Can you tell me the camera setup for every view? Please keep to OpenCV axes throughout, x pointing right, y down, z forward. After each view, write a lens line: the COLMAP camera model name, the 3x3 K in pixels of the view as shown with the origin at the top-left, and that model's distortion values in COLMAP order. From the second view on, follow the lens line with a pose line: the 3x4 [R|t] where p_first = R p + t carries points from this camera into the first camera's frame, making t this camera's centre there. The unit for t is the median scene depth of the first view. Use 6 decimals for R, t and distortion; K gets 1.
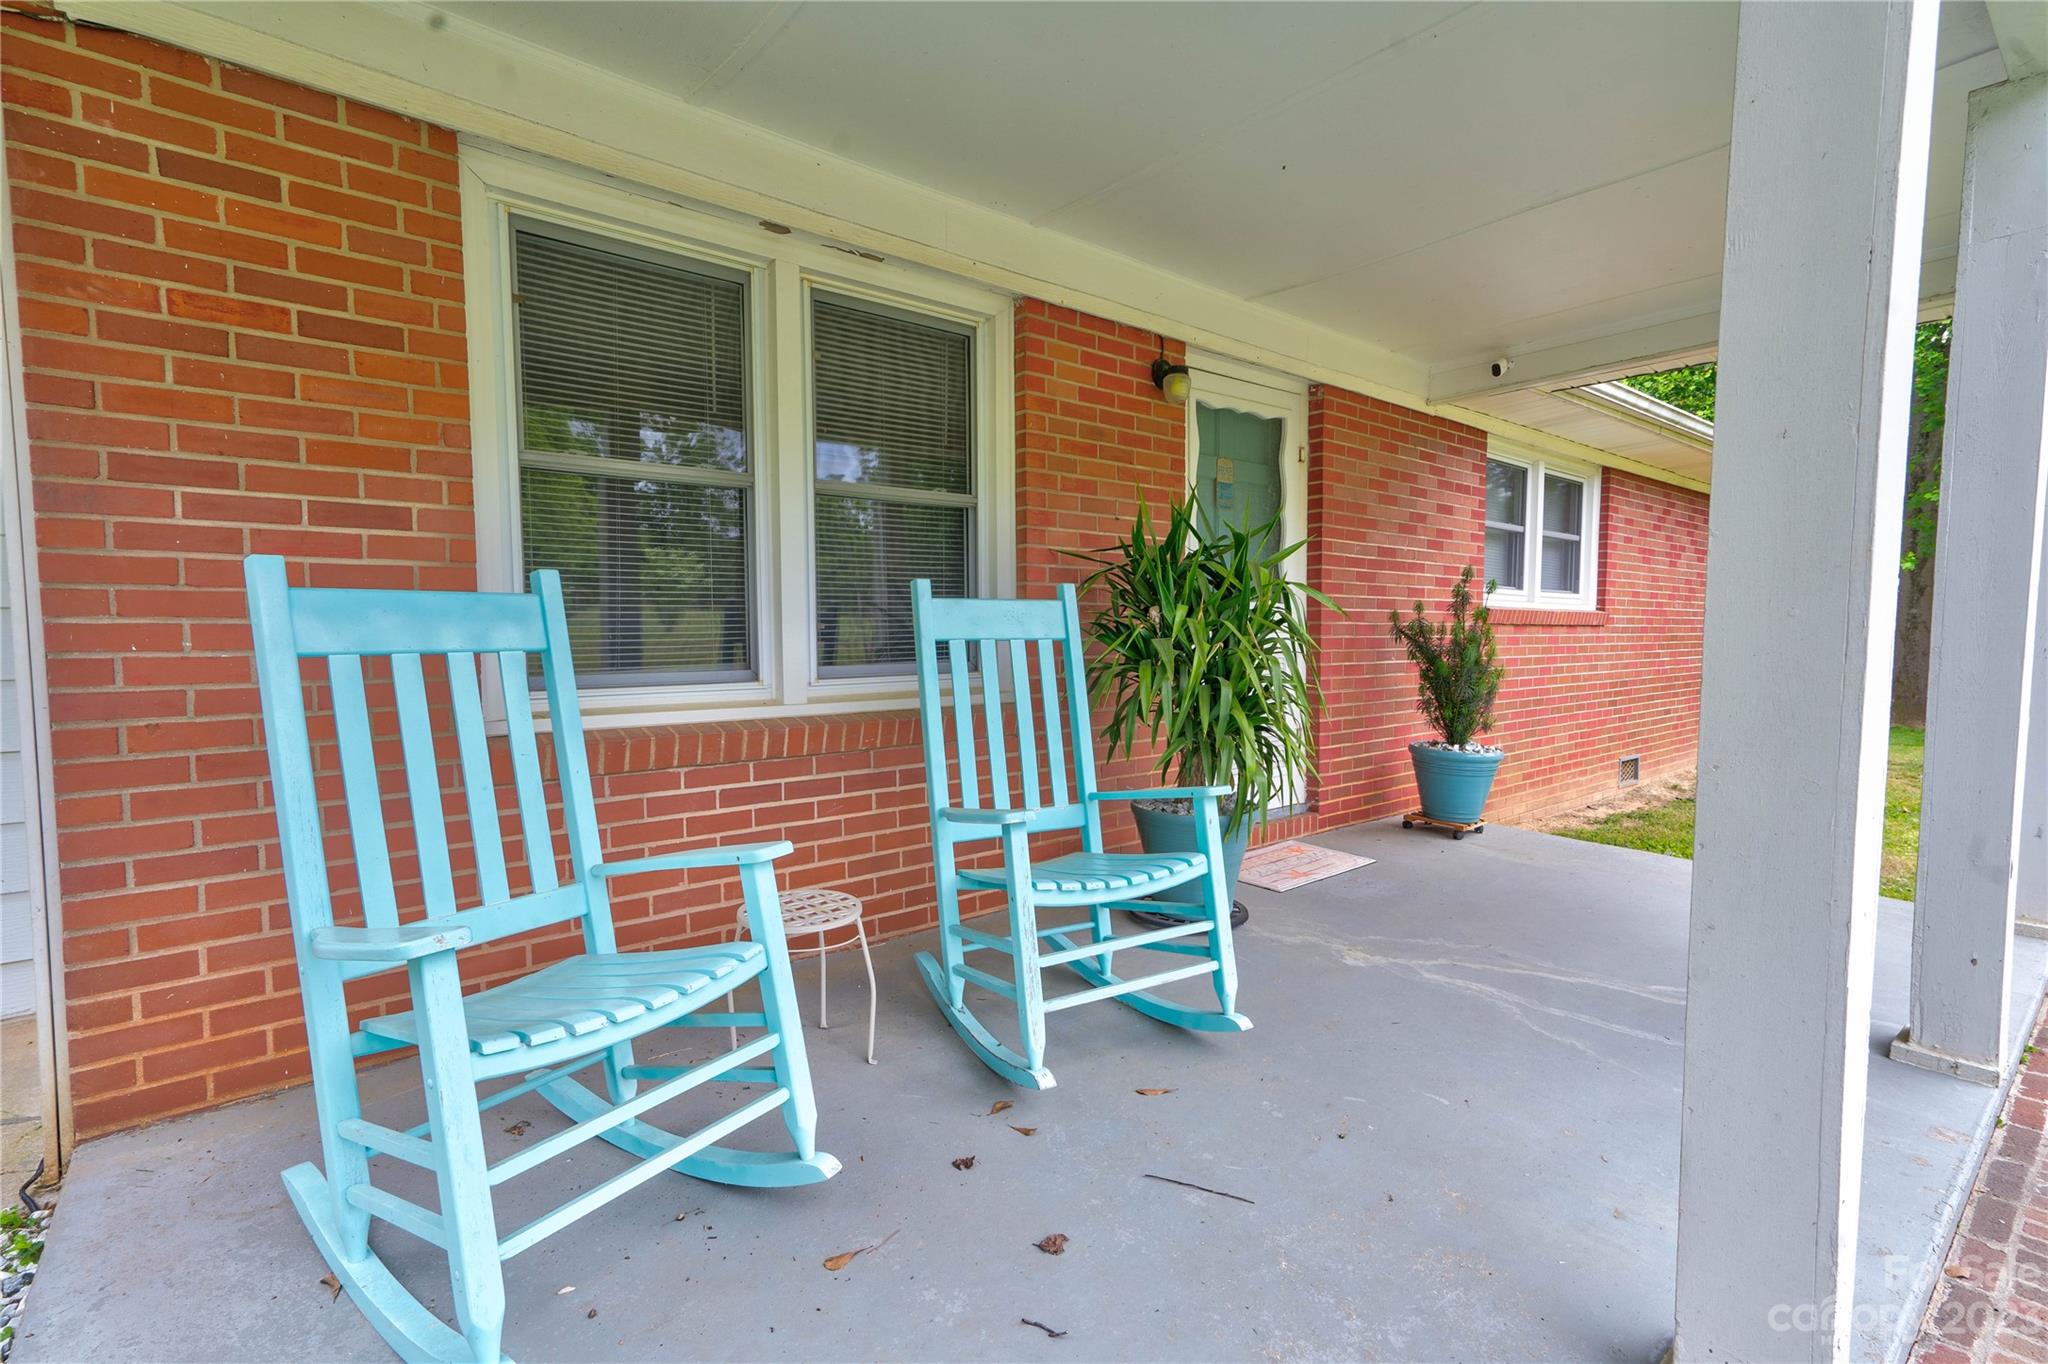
lens RADIAL K [[940.3, 0, 1016.6], [0, 940.3, 684.2], [0, 0, 1]] dist [-0.005360, 0.011714]
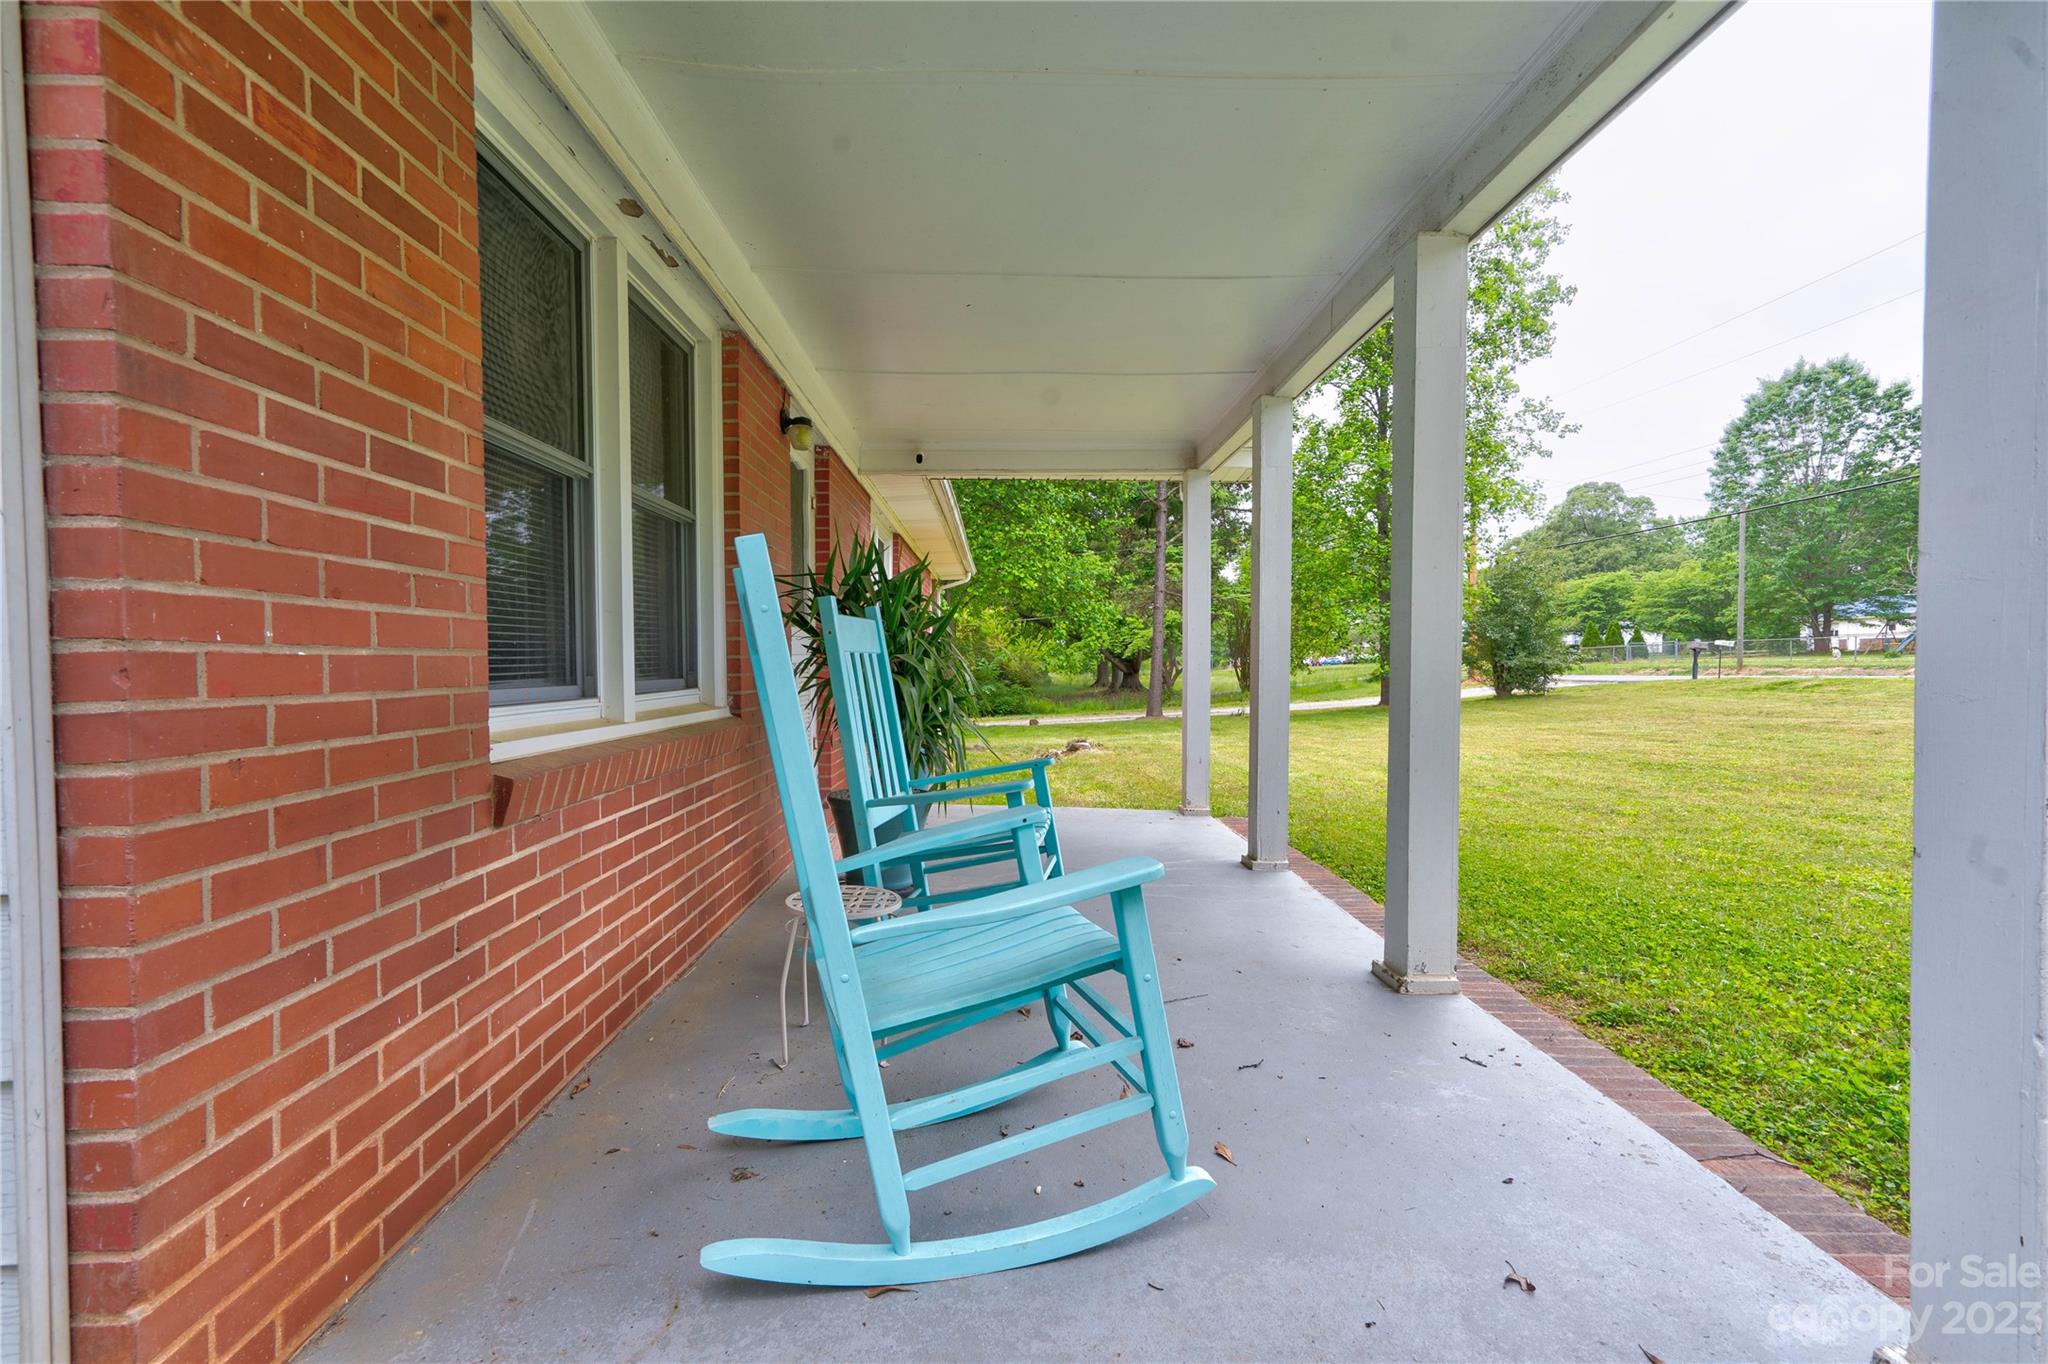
lens RADIAL K [[940.3, 0, 1016.6], [0, 940.3, 684.2], [0, 0, 1]] dist [-0.005360, 0.011714]
pose [[0.616857, -0.018366, 0.786861, -0.861848], [0.049704, 0.998641, -0.015656, 0.021882], [-0.785504, 0.048767, 0.616932, 0.167205]]
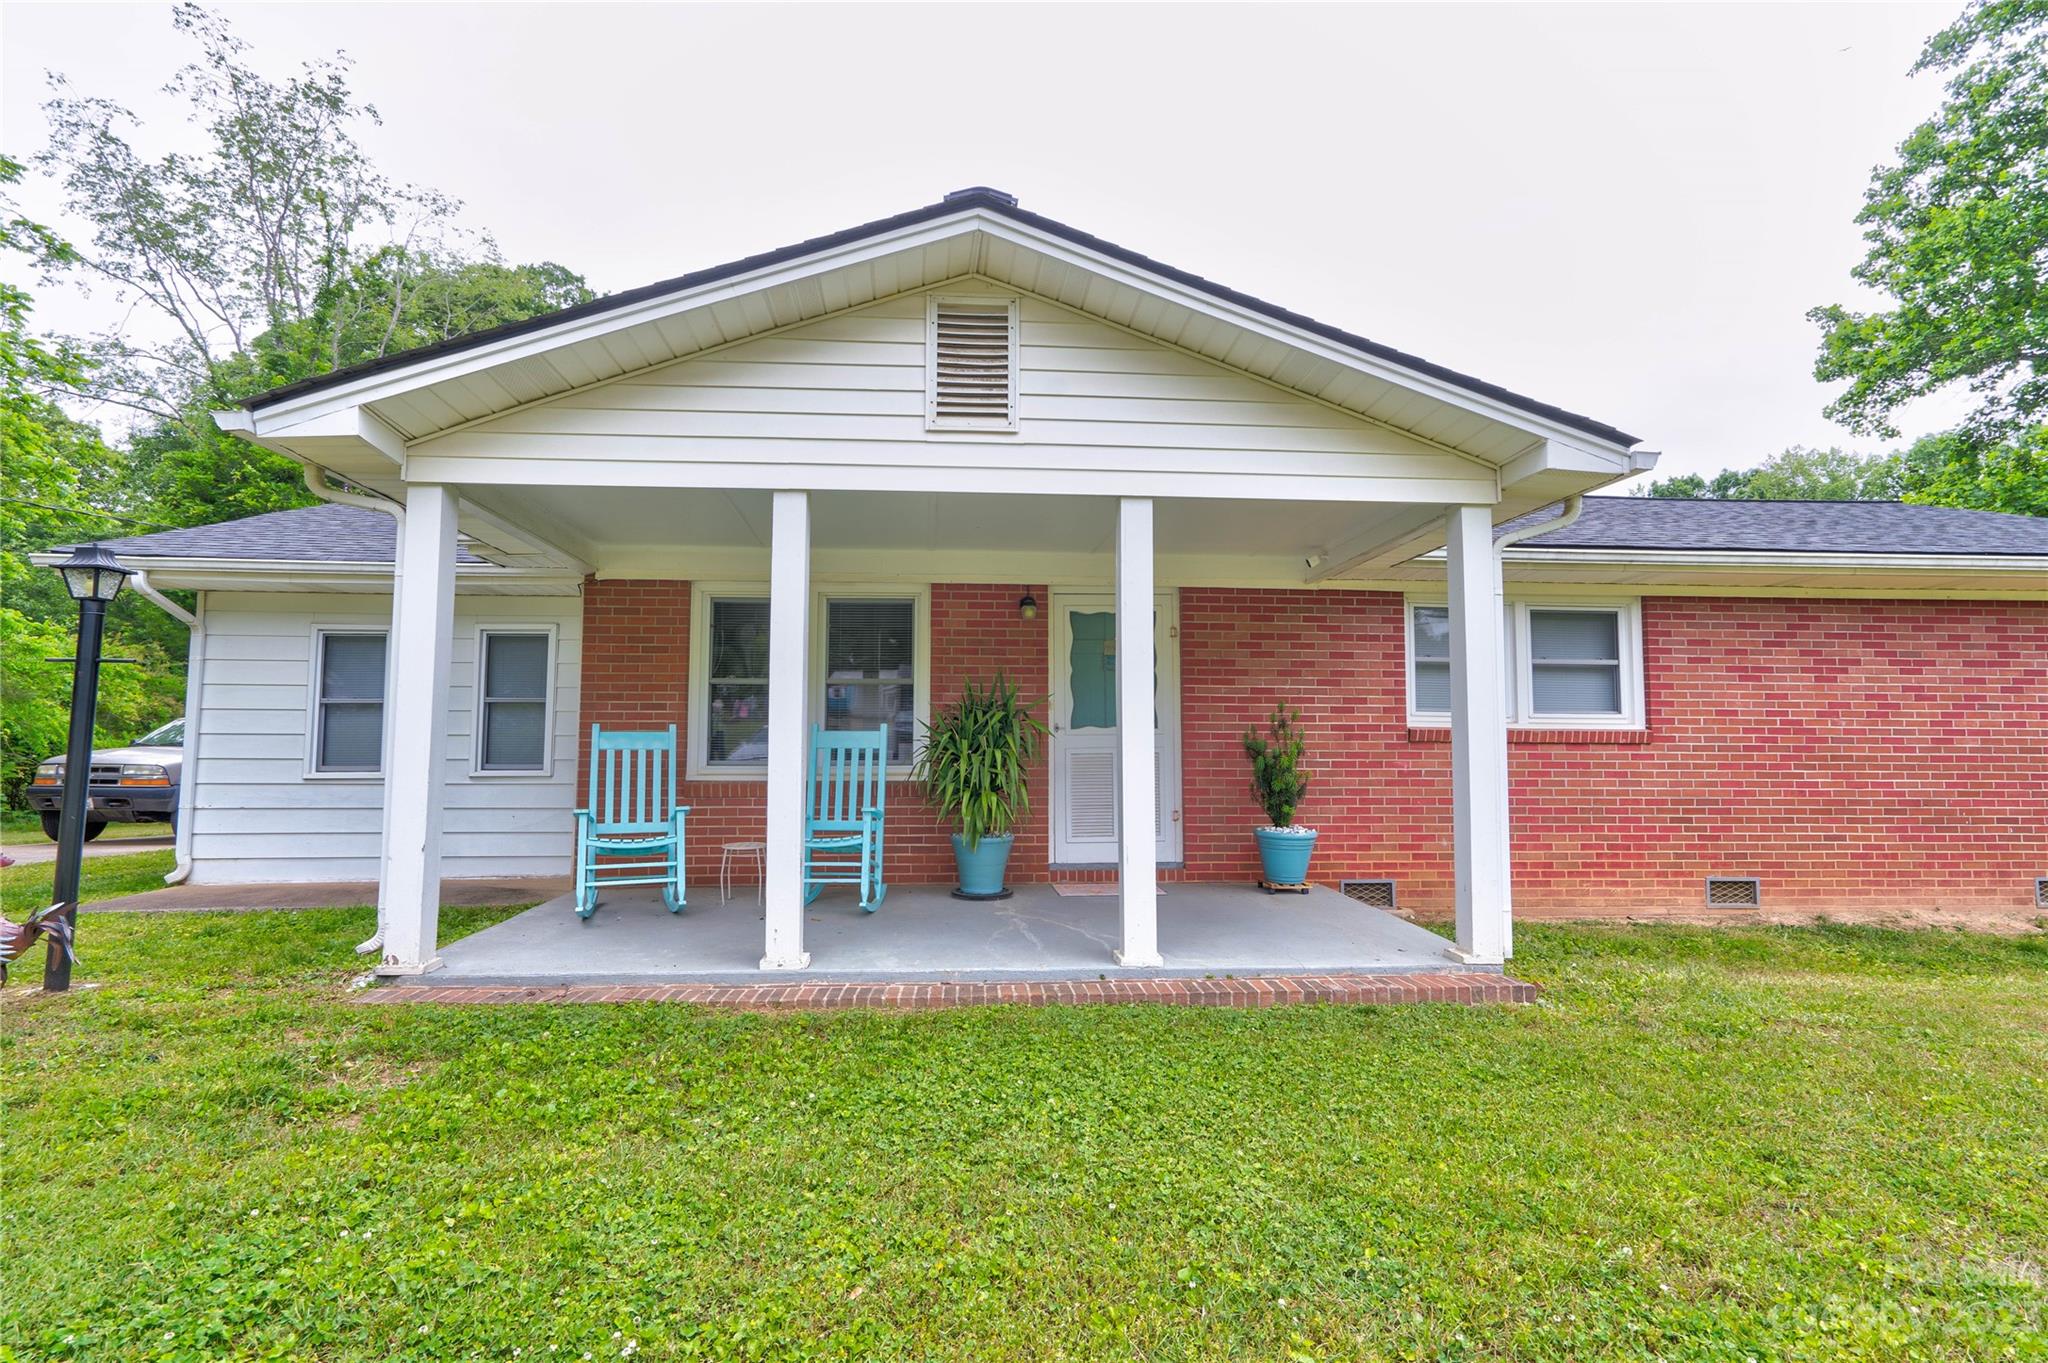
lens RADIAL K [[940.3, 0, 1016.6], [0, 940.3, 683.7], [0, 0, 1]] dist [-0.005360, 0.011714]
pose [[0.811375, -0.031875, -0.583657, 1.868011], [-0.039303, 0.993277, -0.108883, 0.035457], [0.583204, 0.111284, 0.804667, -0.730041]]
